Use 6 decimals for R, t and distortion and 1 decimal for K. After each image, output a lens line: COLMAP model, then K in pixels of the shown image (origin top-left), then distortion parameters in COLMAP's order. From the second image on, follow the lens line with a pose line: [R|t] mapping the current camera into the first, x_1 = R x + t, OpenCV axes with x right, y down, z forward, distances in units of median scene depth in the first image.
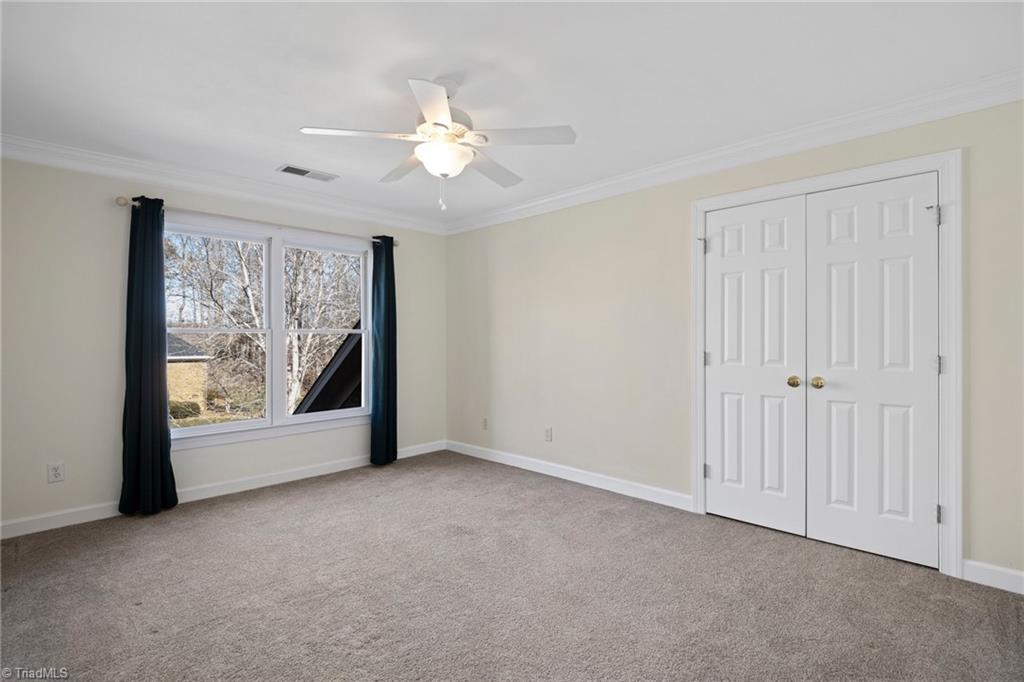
lens RADIAL K [[497.2, 0, 513.5], [0, 497.2, 337.9], [0, 0, 1]] dist [-0.000757, -0.000057]
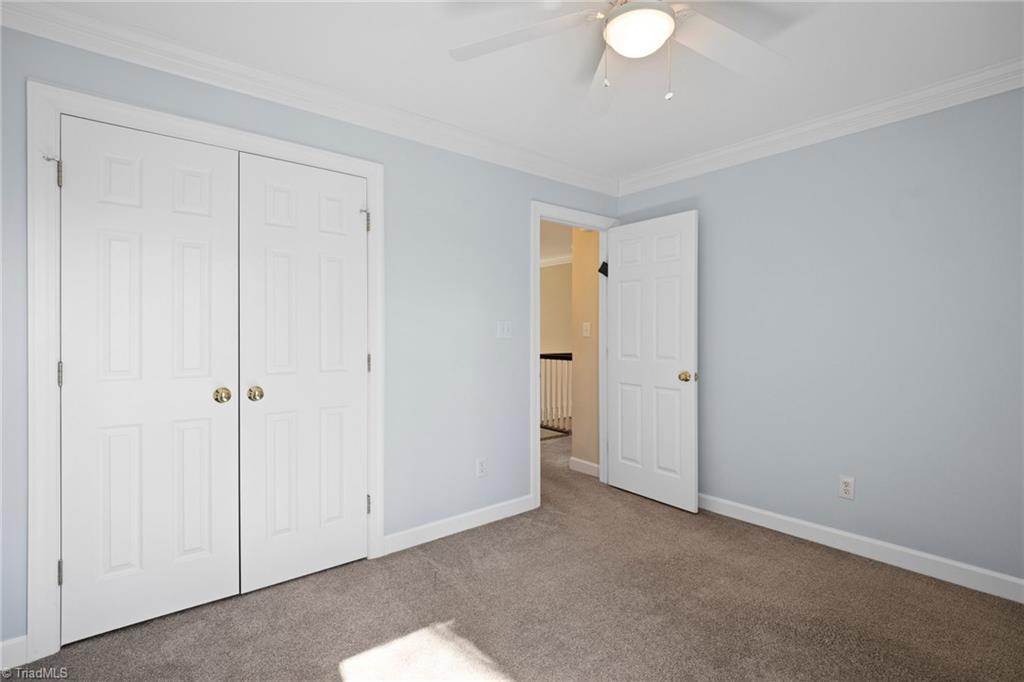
lens RADIAL K [[497.2, 0, 513.5], [0, 497.2, 337.9], [0, 0, 1]] dist [-0.000757, -0.000057]
pose [[0.118915, 0.005839, 0.992887, -0.131409], [0.007815, 0.999946, -0.006817, 0.010122], [-0.992874, 0.008570, 0.118863, 0.487301]]
